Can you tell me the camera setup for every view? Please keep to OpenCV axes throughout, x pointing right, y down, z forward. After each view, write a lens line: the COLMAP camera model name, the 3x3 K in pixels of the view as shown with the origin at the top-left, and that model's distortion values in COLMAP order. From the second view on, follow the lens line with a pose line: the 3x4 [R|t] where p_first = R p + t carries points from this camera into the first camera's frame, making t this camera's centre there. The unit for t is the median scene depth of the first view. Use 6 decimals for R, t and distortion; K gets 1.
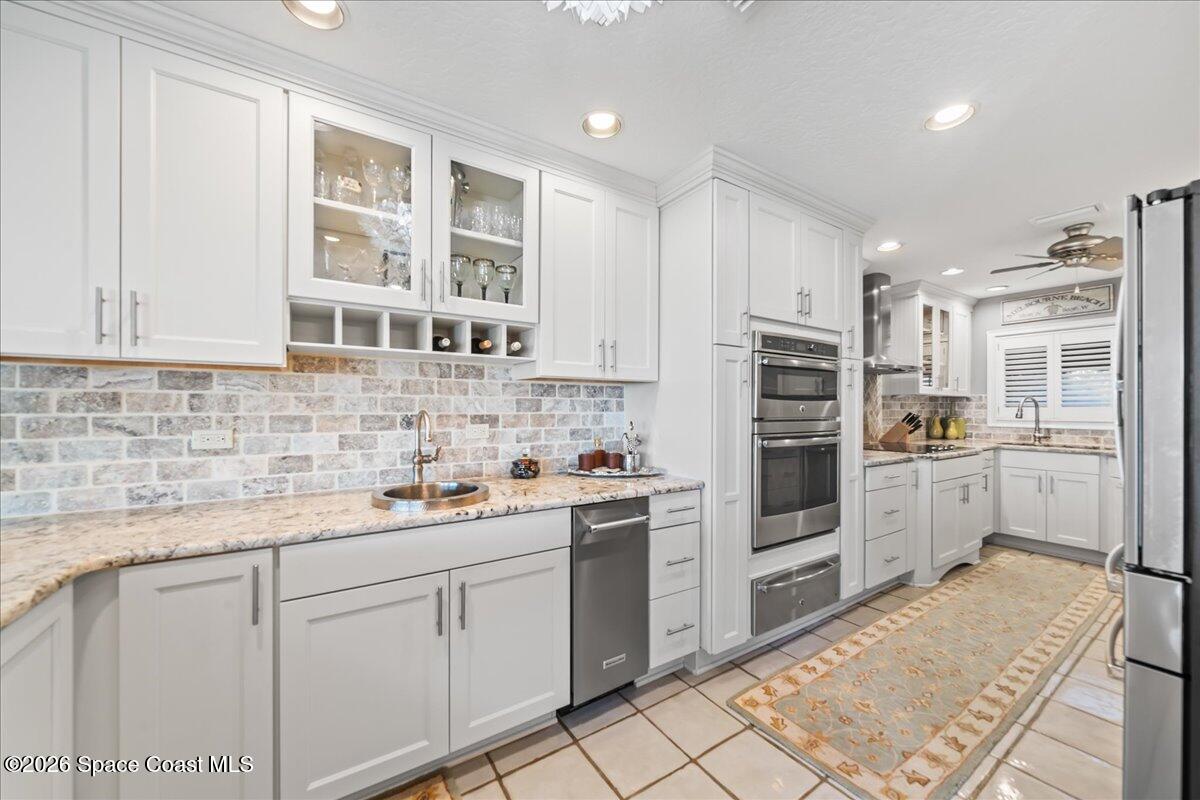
lens RADIAL K [[443.8, 0, 600.0], [0, 443.8, 400.0], [0, 0, 1]] dist [-0.012601, 0.000031]
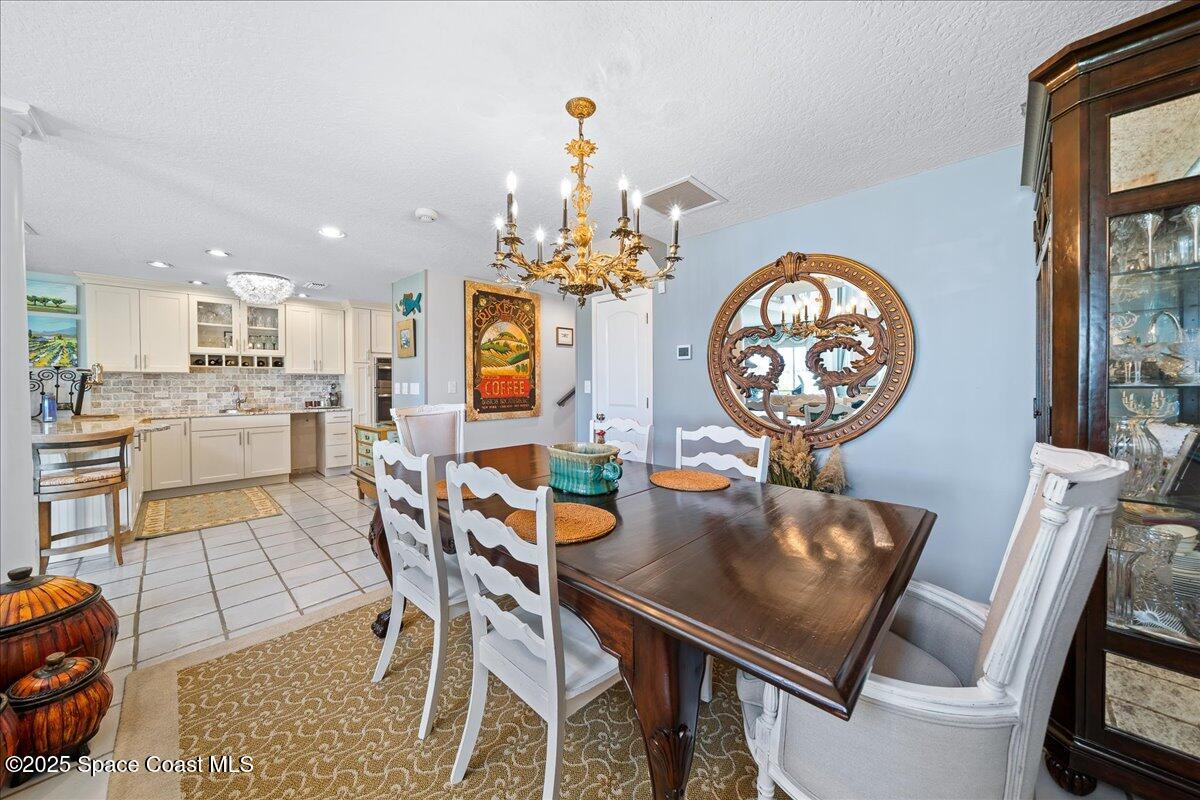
lens RADIAL K [[420.0, 0, 600.0], [0, 420.0, 382.0], [0, 0, 1]] dist [0.000335, 0.000015]
pose [[0.974277, -0.004168, 0.225313, 1.456061], [0.000661, 0.999878, 0.015636, -0.044739], [-0.225351, -0.015085, 0.974161, -2.538317]]
